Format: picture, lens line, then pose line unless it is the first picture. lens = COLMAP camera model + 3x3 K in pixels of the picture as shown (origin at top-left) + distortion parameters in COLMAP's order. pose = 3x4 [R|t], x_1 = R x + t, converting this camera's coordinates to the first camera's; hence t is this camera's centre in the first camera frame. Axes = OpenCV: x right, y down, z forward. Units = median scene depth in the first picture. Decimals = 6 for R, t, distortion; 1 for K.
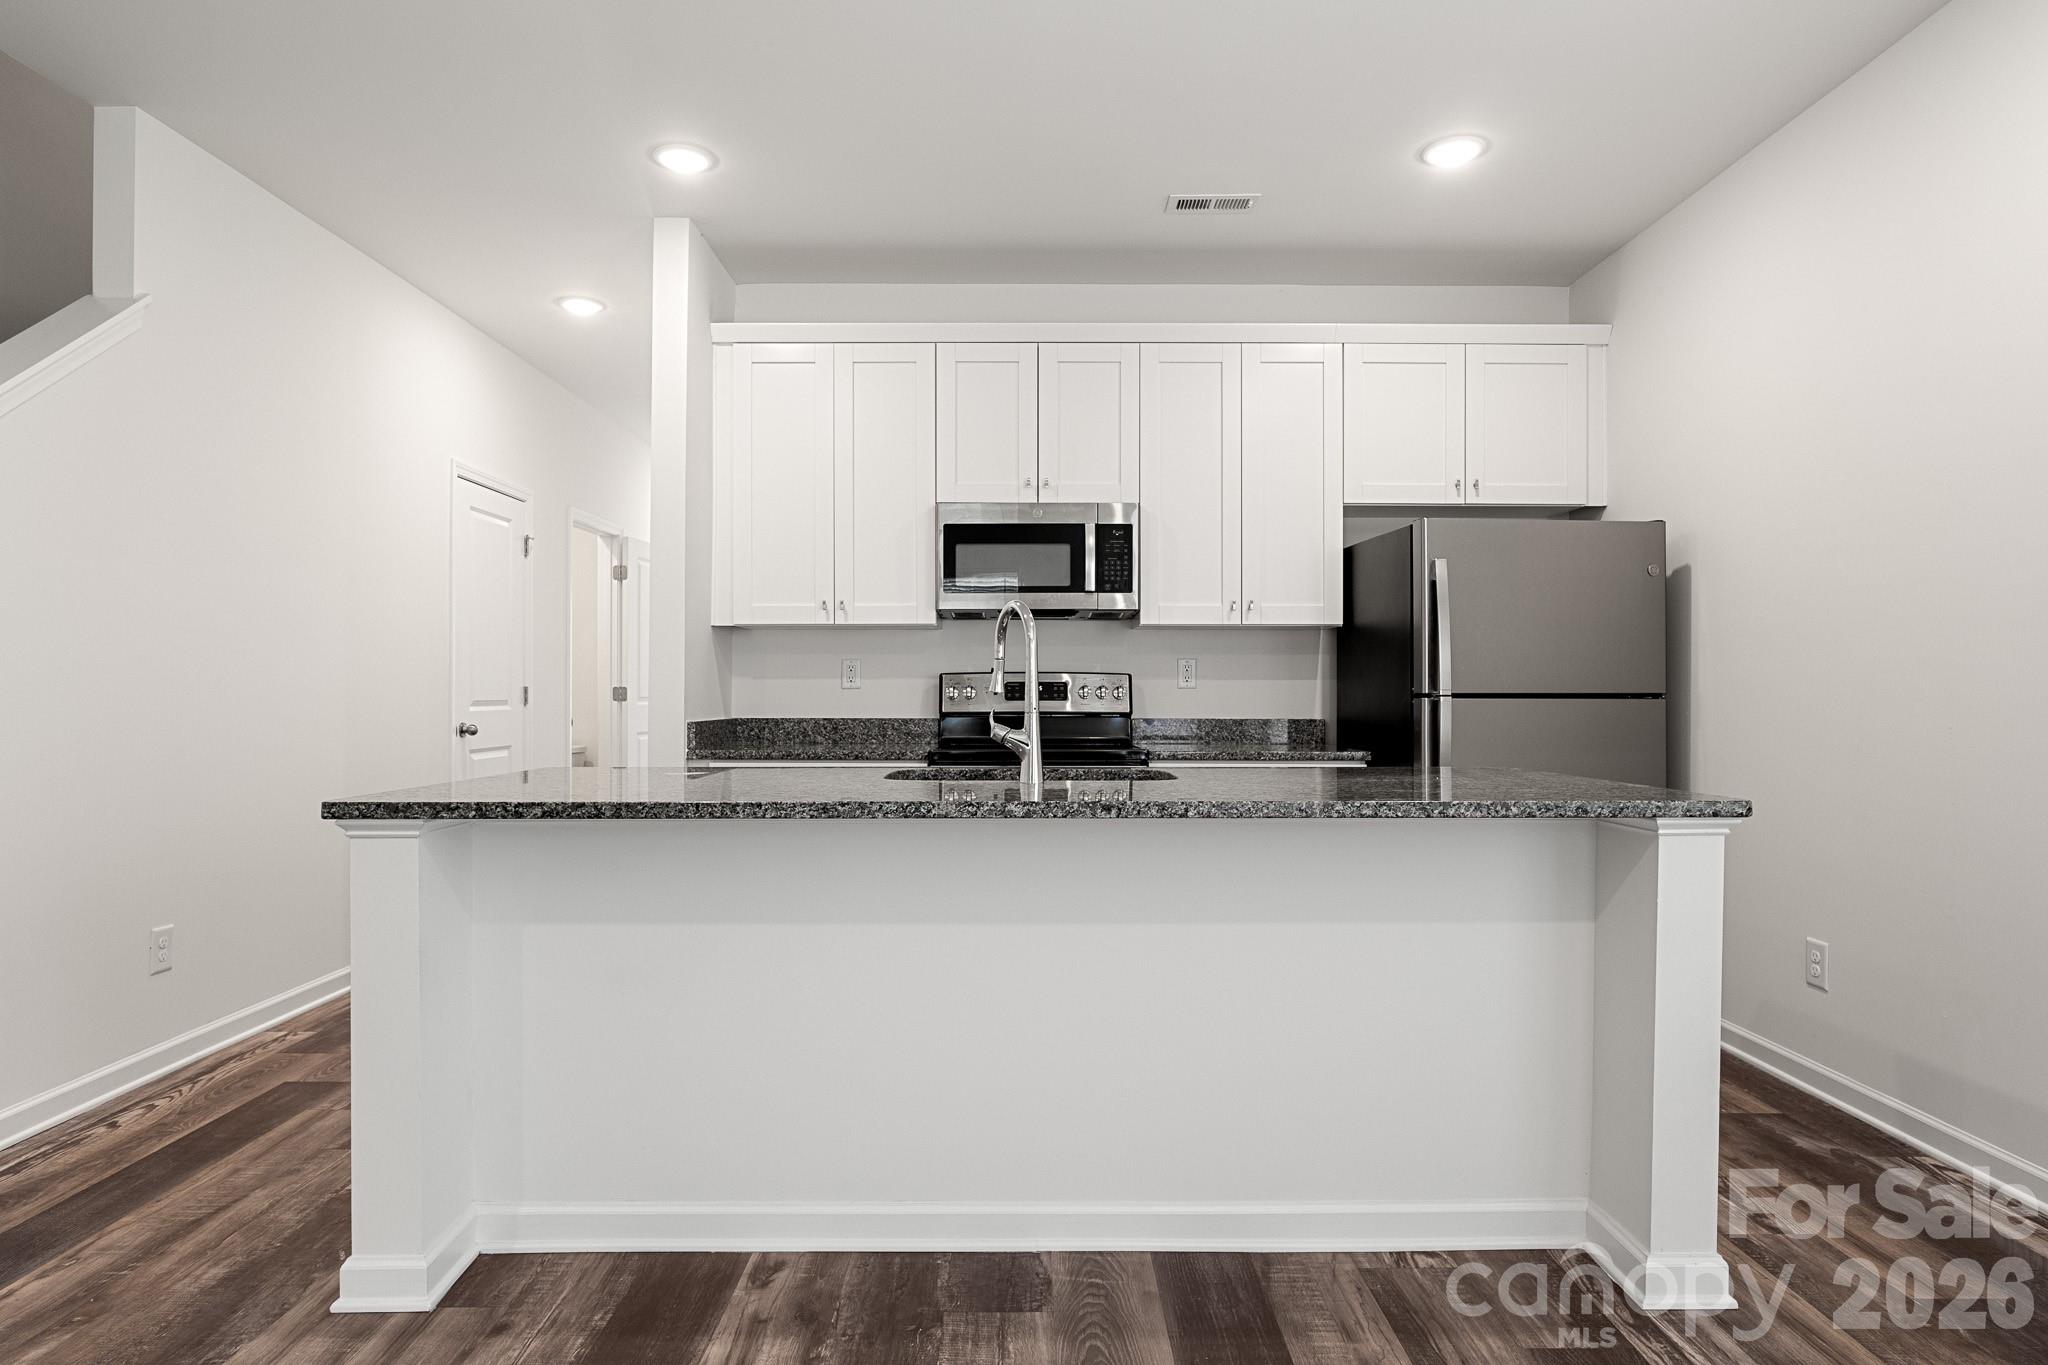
lens RADIAL K [[1174.8, 0, 1028.8], [0, 1174.8, 682.4], [0, 0, 1]] dist [-0.016088, 0.004153]
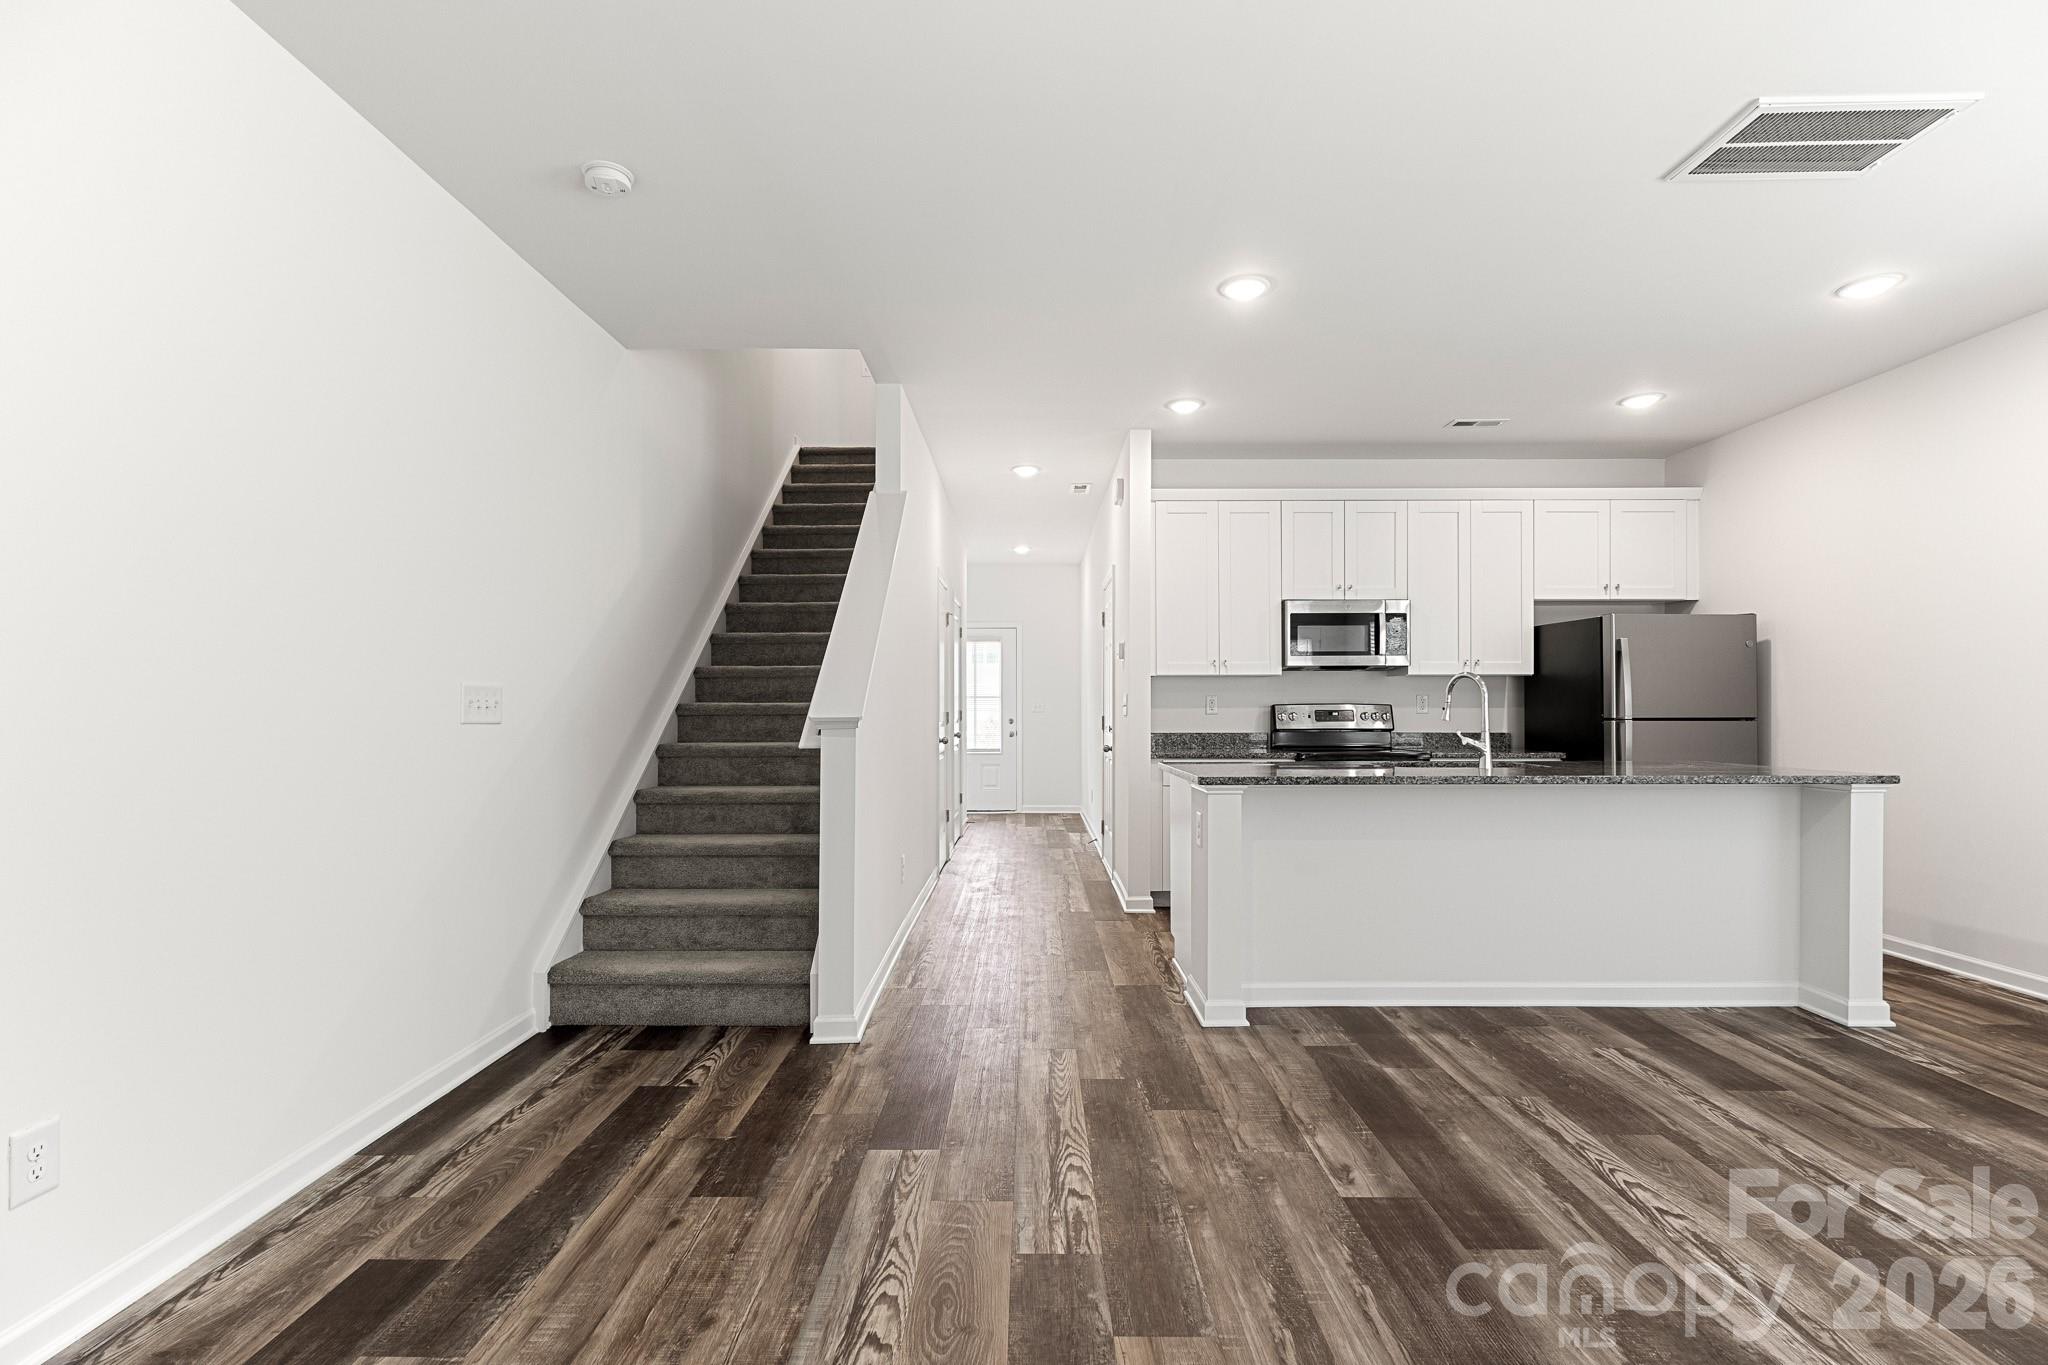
lens RADIAL K [[964.3, 0, 1025.5], [0, 964.3, 693.0], [0, 0, 1]] dist [0.007552, -0.001292]
pose [[0.999997, -0.001581, -0.001983, -0.469039], [0.001567, 0.999973, -0.007151, -0.016687], [0.001994, 0.007148, 0.999972, -0.361022]]
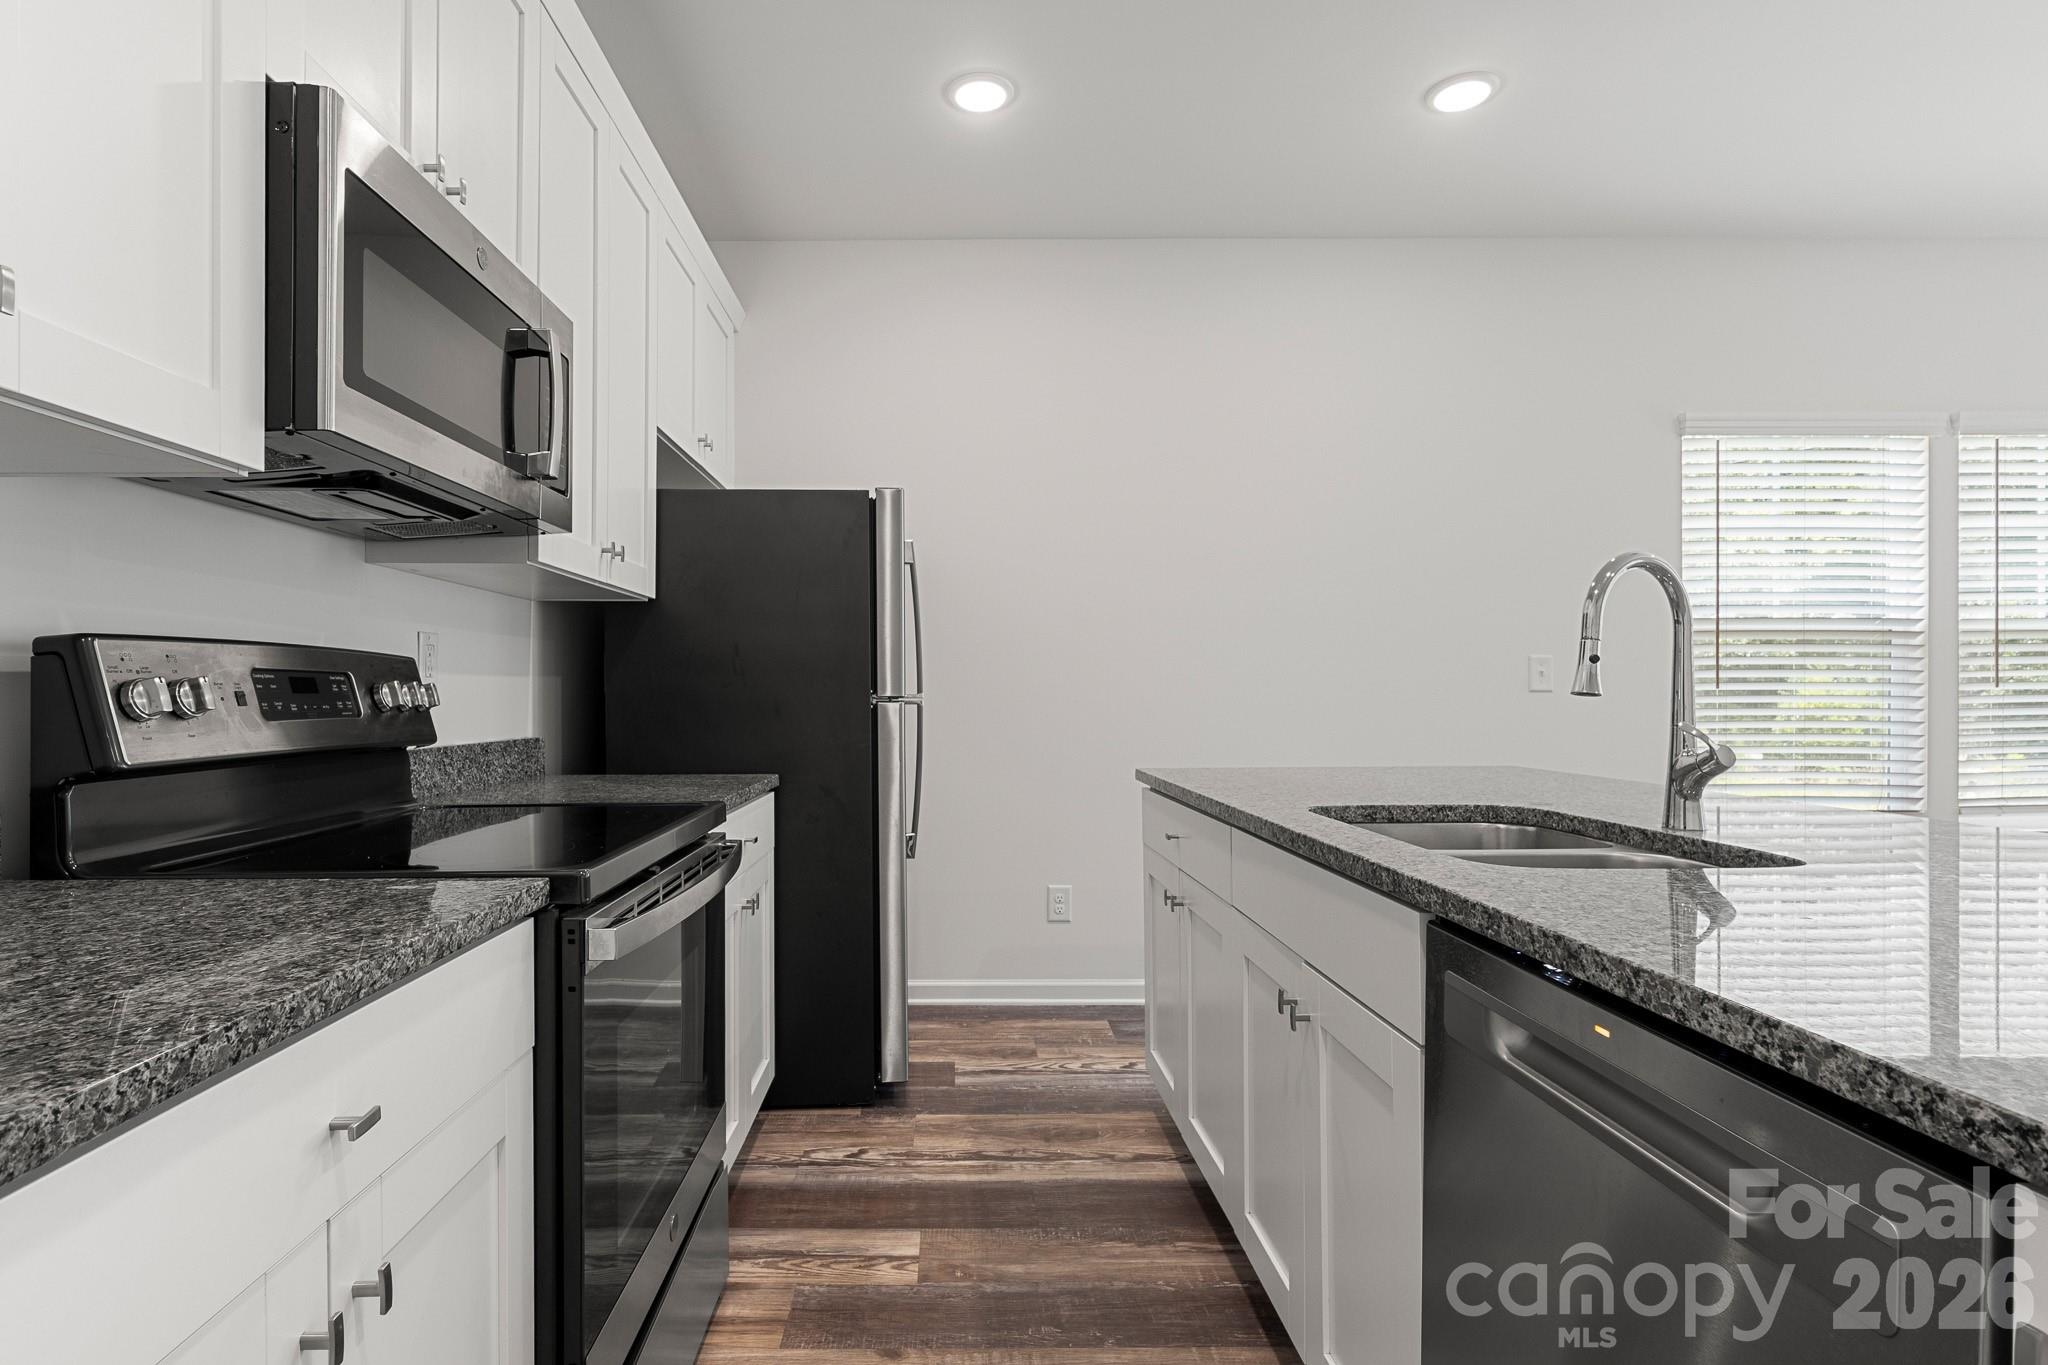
lens RADIAL K [[1036.2, 0, 982.5], [0, 1036.2, 673.9], [0, 0, 1]] dist [0.005038, -0.001723]
pose [[-0.019906, 0.019625, 0.999609, -0.381587], [-0.010560, 0.999747, -0.019838, 0.005946], [-0.999746, -0.010951, -0.019694, 0.895639]]
